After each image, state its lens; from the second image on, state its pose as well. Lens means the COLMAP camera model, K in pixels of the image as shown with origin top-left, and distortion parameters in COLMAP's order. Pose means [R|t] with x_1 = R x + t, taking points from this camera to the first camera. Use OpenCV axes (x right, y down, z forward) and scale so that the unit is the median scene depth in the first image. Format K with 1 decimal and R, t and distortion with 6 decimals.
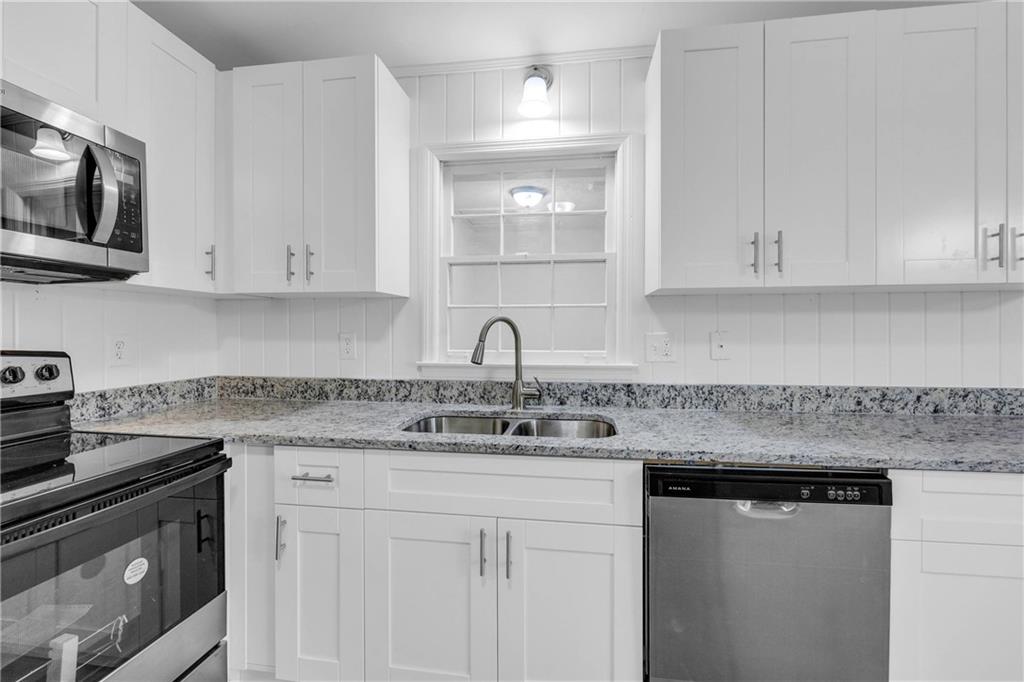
lens RADIAL K [[433.8, 0, 496.8], [0, 433.8, 334.8], [0, 0, 1]] dist [-0.002193, -0.000306]
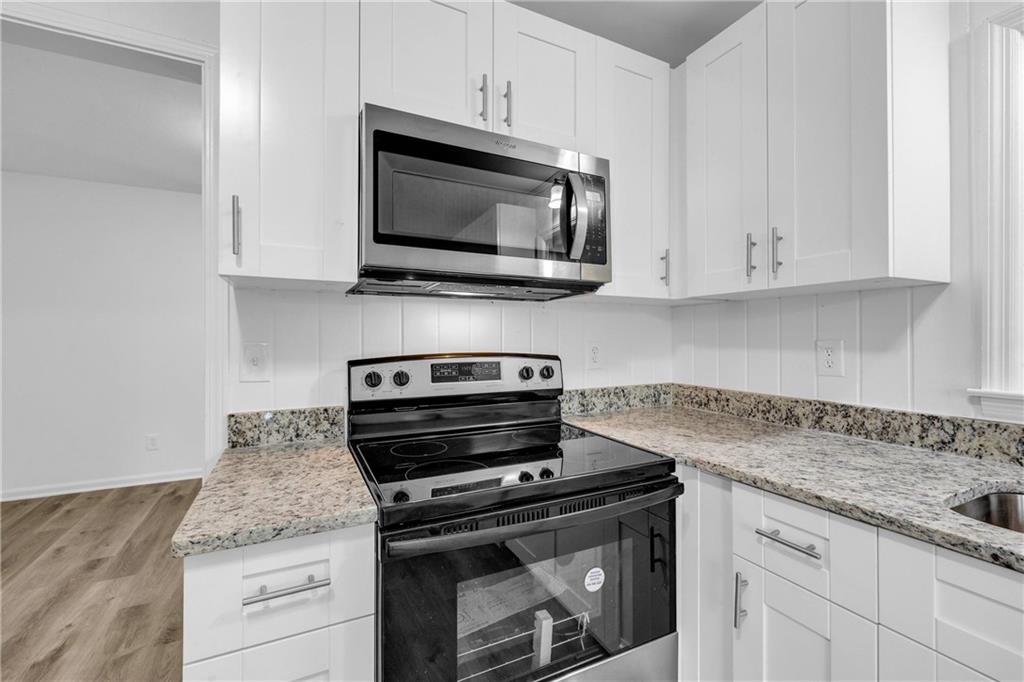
lens RADIAL K [[416.3, 0, 516.8], [0, 416.3, 338.6], [0, 0, 1]] dist [-0.001620, 0.000027]
pose [[0.591706, -0.001367, -0.806153, -0.108616], [-0.003769, 0.999983, -0.004462, -0.002571], [0.806145, 0.005679, 0.591691, 0.186493]]
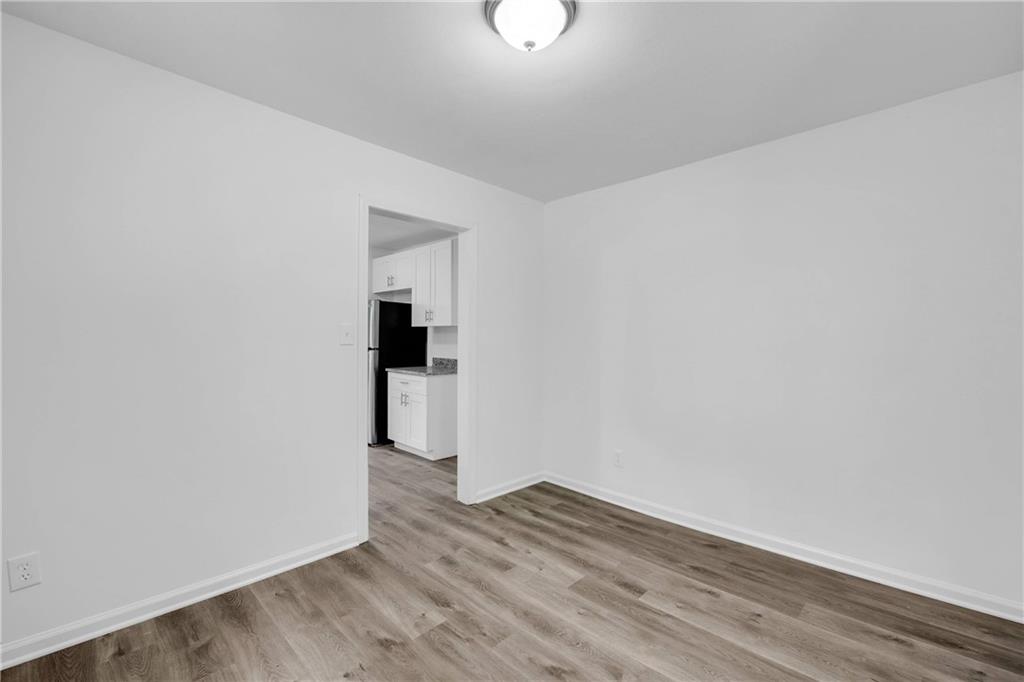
lens RADIAL K [[428.0, 0, 509.3], [0, 428.0, 330.3], [0, 0, 1]] dist [0.000415, -0.000114]
pose [[-0.810745, -0.005972, 0.585369, -2.657910], [-0.011189, 0.999923, -0.005295, -0.038844], [-0.585292, -0.010842, -0.810750, 1.232773]]
